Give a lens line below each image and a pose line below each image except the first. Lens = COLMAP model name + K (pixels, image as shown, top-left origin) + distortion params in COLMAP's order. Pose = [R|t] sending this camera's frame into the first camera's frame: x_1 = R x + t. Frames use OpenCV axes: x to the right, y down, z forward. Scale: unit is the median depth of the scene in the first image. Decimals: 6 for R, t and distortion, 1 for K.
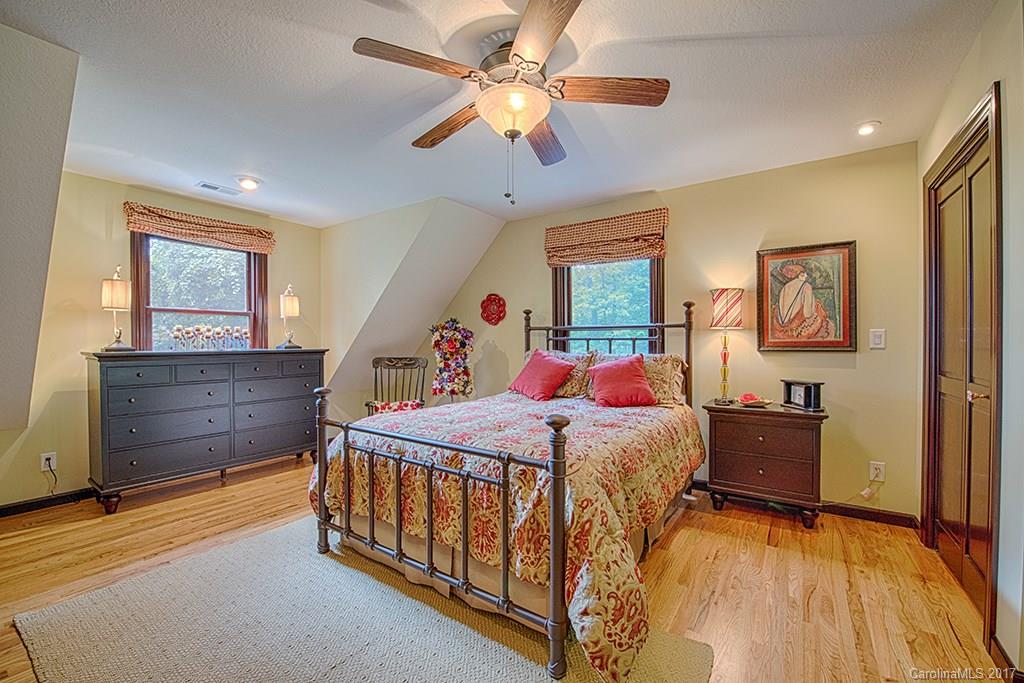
lens RADIAL K [[411.7, 0, 508.3], [0, 411.7, 341.4], [0, 0, 1]] dist [-0.029532, 0.000045]
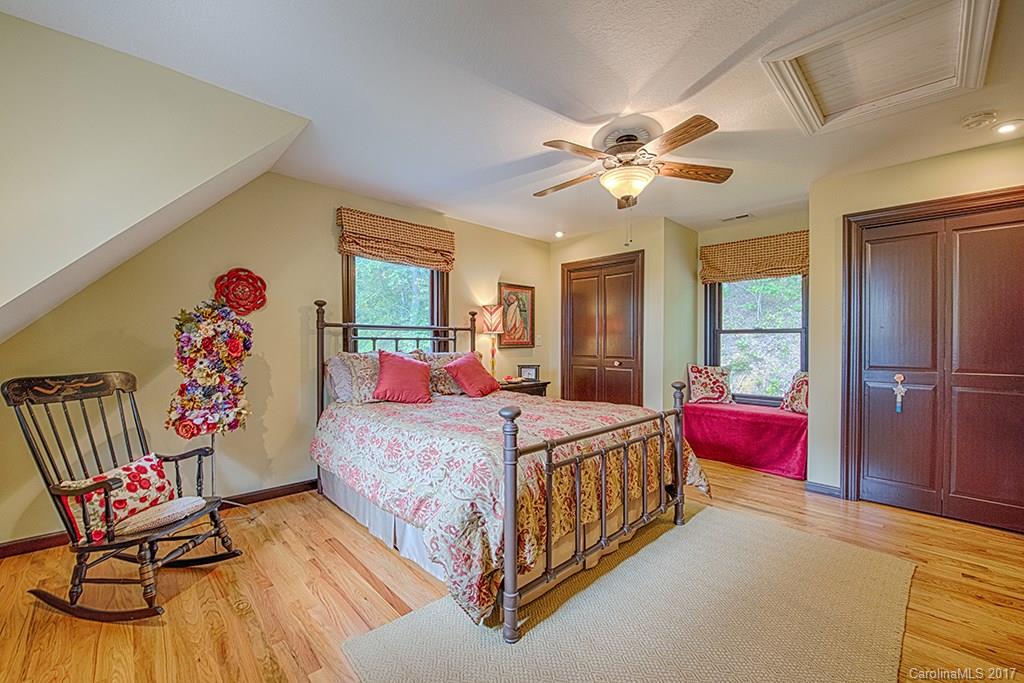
lens RADIAL K [[411.7, 0, 508.3], [0, 411.7, 341.4], [0, 0, 1]] dist [-0.029532, 0.000045]
pose [[0.192393, 0.000601, 0.981318, -0.757479], [-0.008029, 0.999967, 0.000961, -0.002386], [-0.981285, -0.008064, 0.192391, 0.570562]]
